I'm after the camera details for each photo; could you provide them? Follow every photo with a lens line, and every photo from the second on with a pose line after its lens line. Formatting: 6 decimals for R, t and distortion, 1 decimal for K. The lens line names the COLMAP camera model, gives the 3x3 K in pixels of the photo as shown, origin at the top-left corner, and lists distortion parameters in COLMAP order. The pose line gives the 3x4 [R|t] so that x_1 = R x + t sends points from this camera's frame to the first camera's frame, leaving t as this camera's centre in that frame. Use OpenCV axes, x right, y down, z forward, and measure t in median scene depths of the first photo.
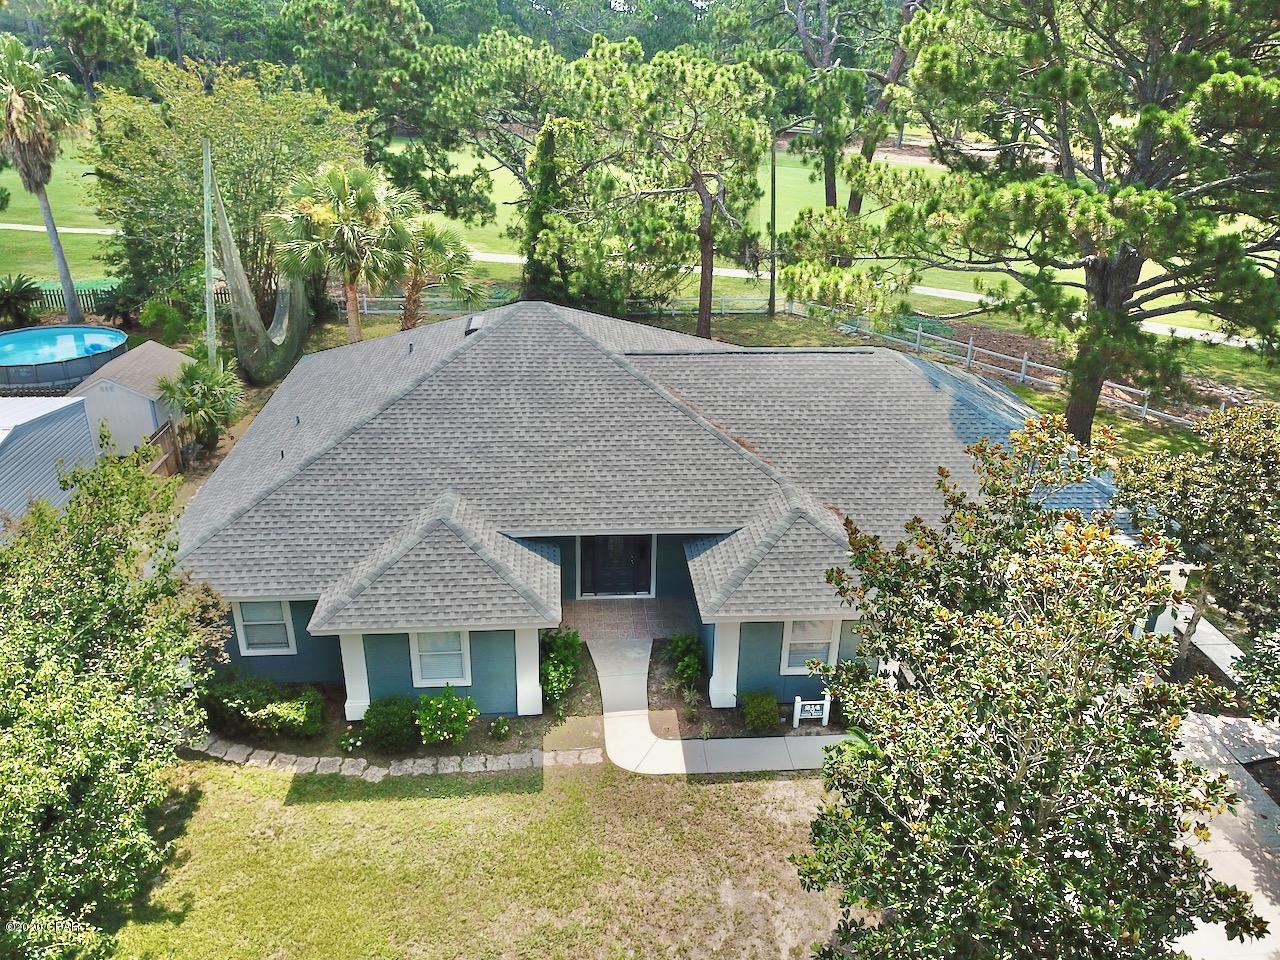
lens RADIAL K [[970.1, 0, 639.8], [0, 970.1, 479.1], [0, 0, 1]] dist [0.022763, -0.017094]
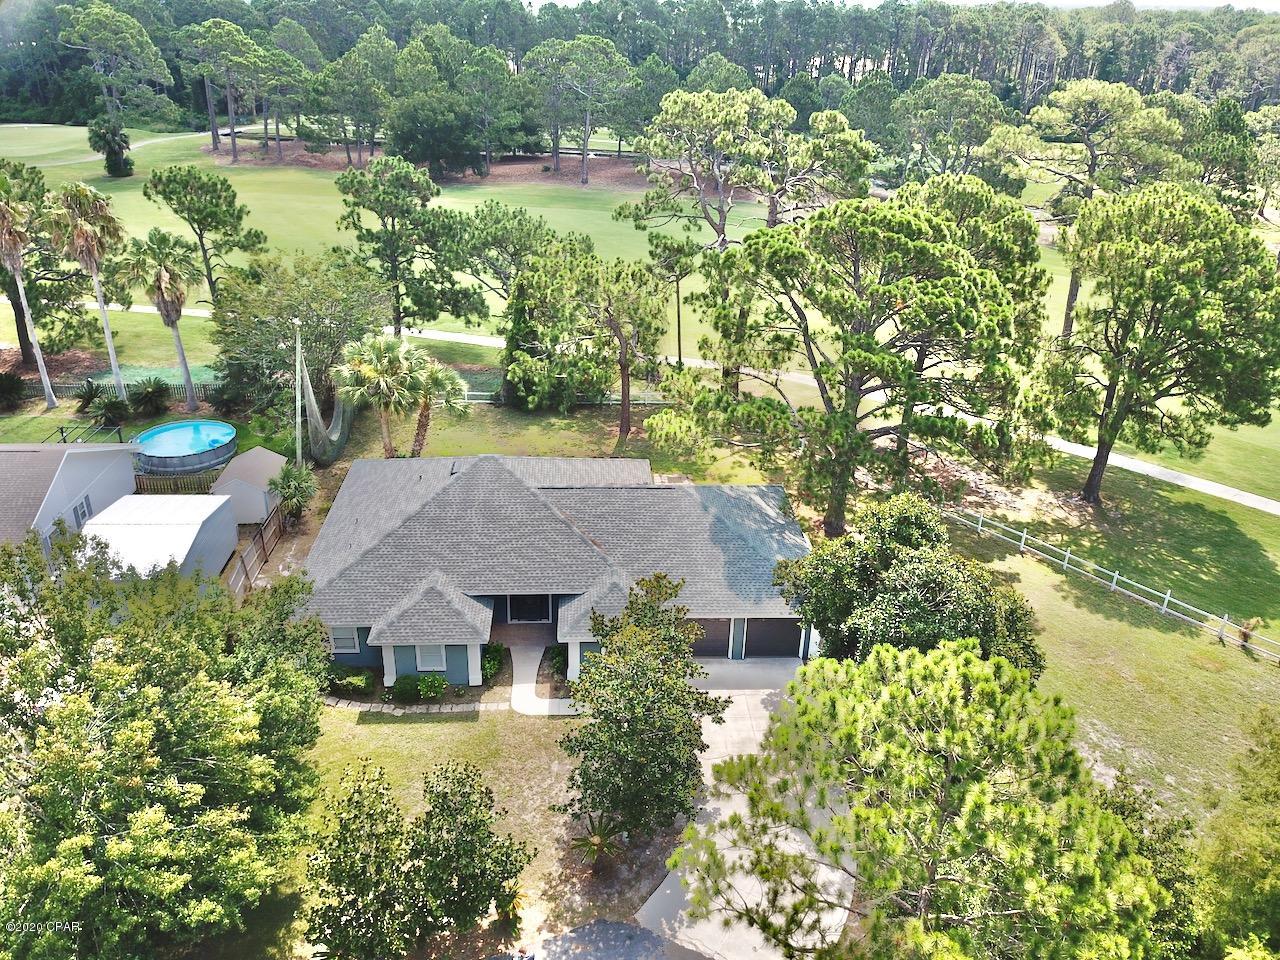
lens RADIAL K [[970.1, 0, 642.0], [0, 970.1, 478.8], [0, 0, 1]] dist [0.022763, -0.017094]
pose [[0.999727, 0.016703, -0.016345, 0.252107], [-0.016277, 0.999533, 0.025862, -0.236773], [0.016770, -0.025589, 0.999532, -0.970998]]
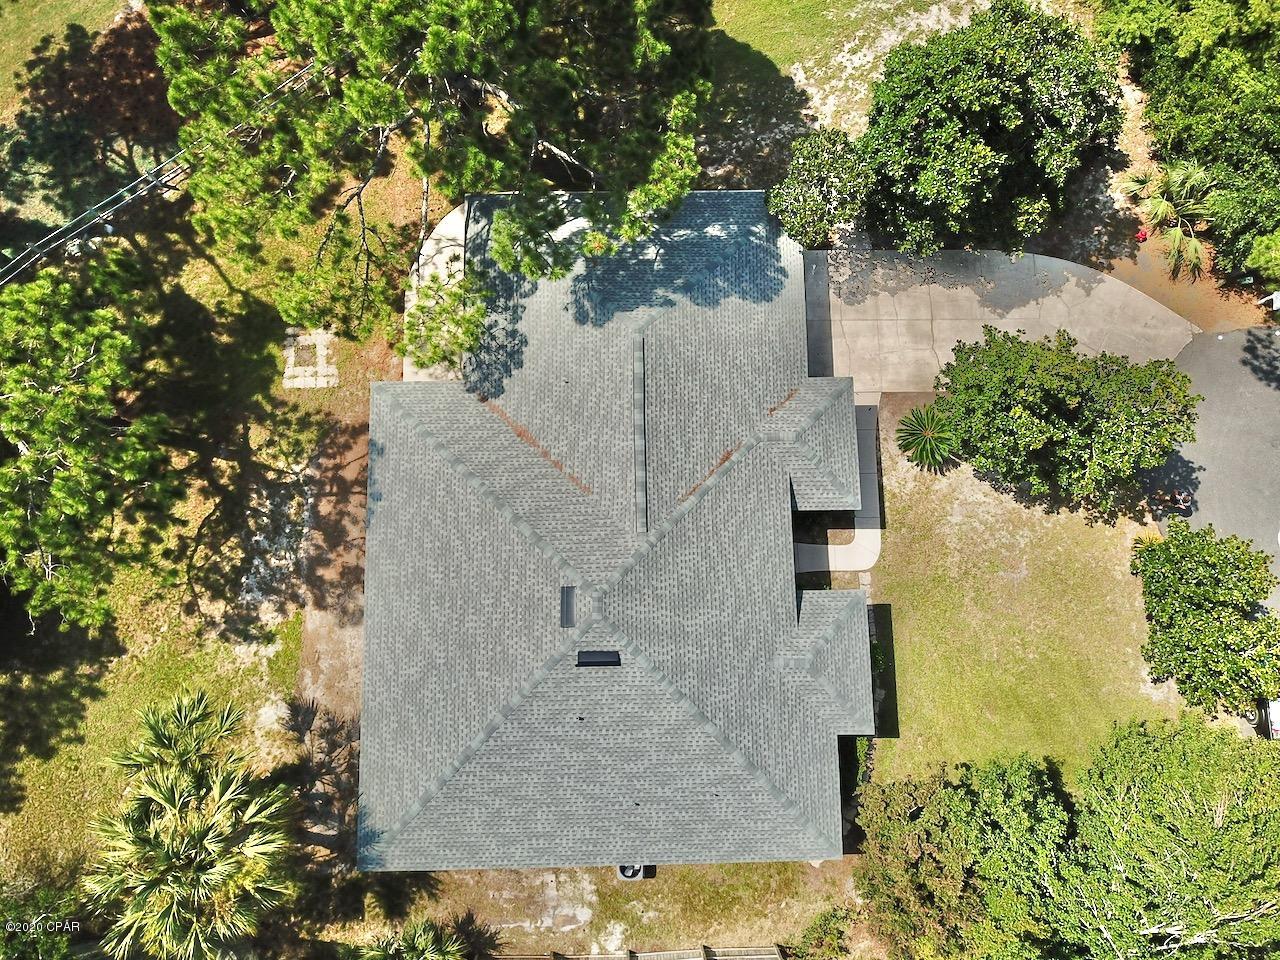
lens RADIAL K [[970.1, 0, 630.2], [0, 970.1, 471.2], [0, 0, 1]] dist [0.022763, -0.017094]
pose [[0.056585, -0.983388, 0.172471, -0.182703], [0.414218, 0.180302, 0.892140, -1.498631], [-0.908417, 0.020959, 0.417539, 0.593673]]
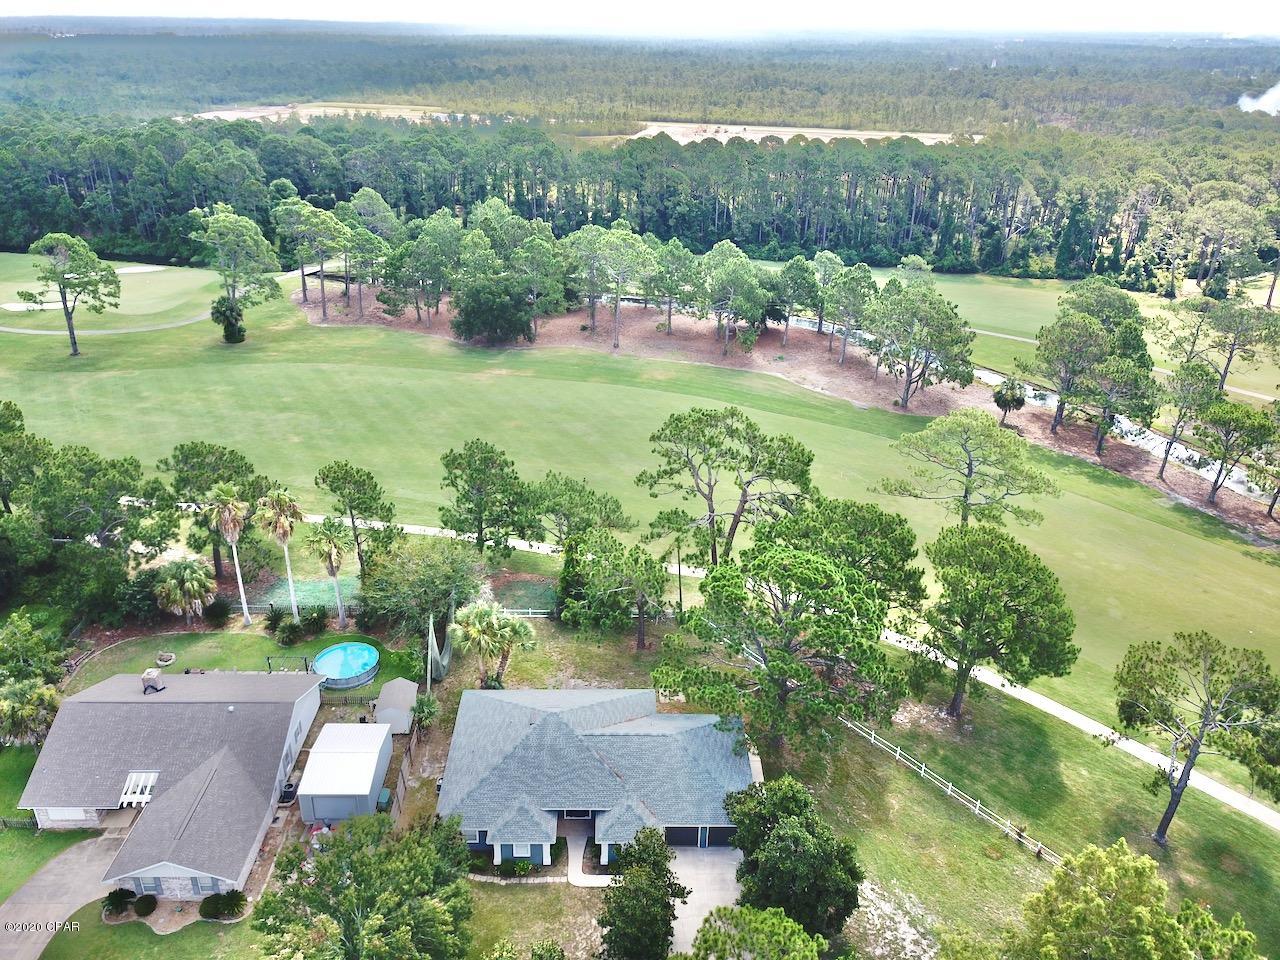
lens RADIAL K [[970.1, 0, 636.7], [0, 970.1, 480.8], [0, 0, 1]] dist [0.022763, -0.017094]
pose [[0.998297, 0.020691, -0.054545, 0.354876], [-0.020409, 0.999775, 0.005730, -1.115669], [0.054651, -0.004607, 0.998495, -2.354386]]
